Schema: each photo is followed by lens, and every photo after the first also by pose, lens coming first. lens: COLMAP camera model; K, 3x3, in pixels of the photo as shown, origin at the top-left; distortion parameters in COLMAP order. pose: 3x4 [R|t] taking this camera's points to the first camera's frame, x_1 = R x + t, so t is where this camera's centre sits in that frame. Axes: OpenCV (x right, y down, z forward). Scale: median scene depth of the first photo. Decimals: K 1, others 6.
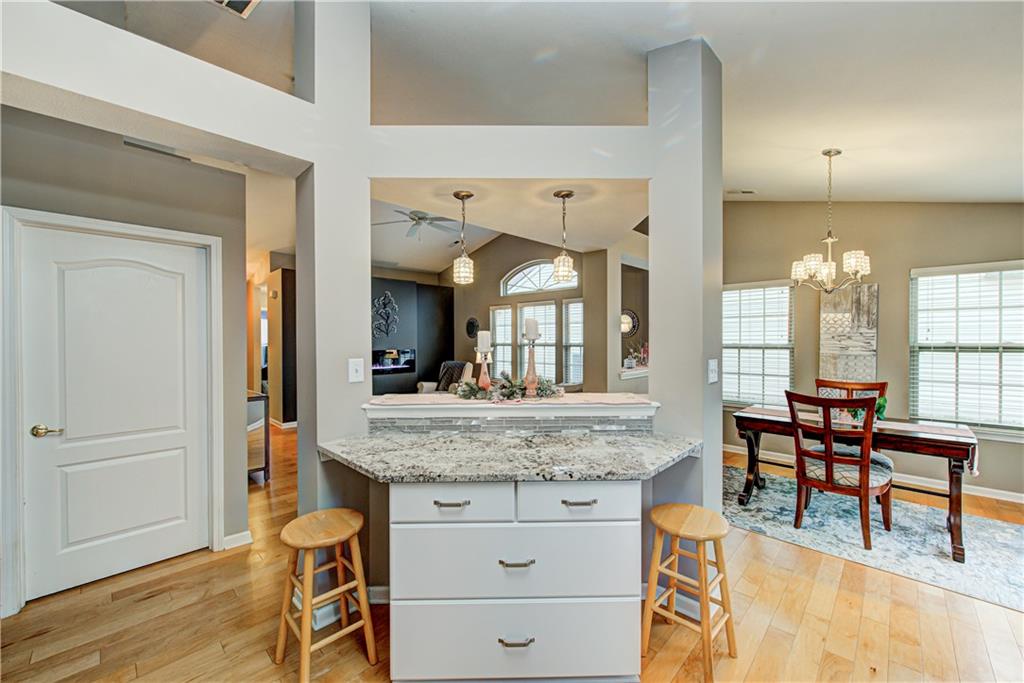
lens RADIAL K [[400.4, 0, 515.5], [0, 400.4, 337.6], [0, 0, 1]] dist [-0.002395, -0.001402]
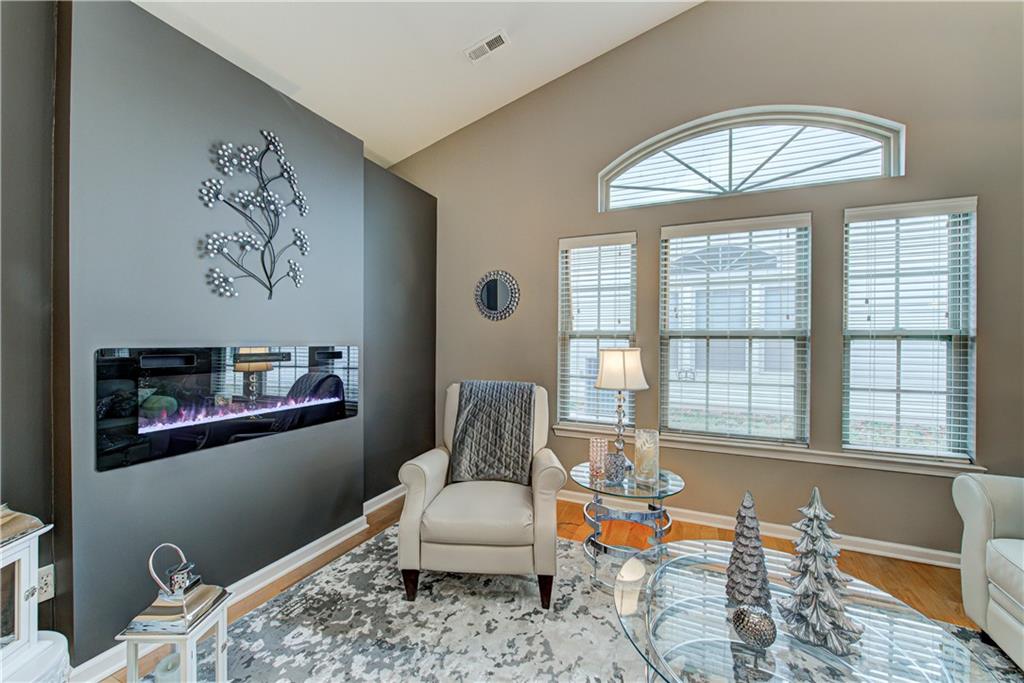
lens RADIAL K [[400.4, 0, 513.3], [0, 400.4, 343.4], [0, 0, 1]] dist [-0.002395, -0.001402]
pose [[0.940040, 0.018901, 0.340539, -0.279945], [-0.017674, 0.999821, -0.006704, 0.032526], [-0.340605, 0.000283, 0.940206, 0.752696]]
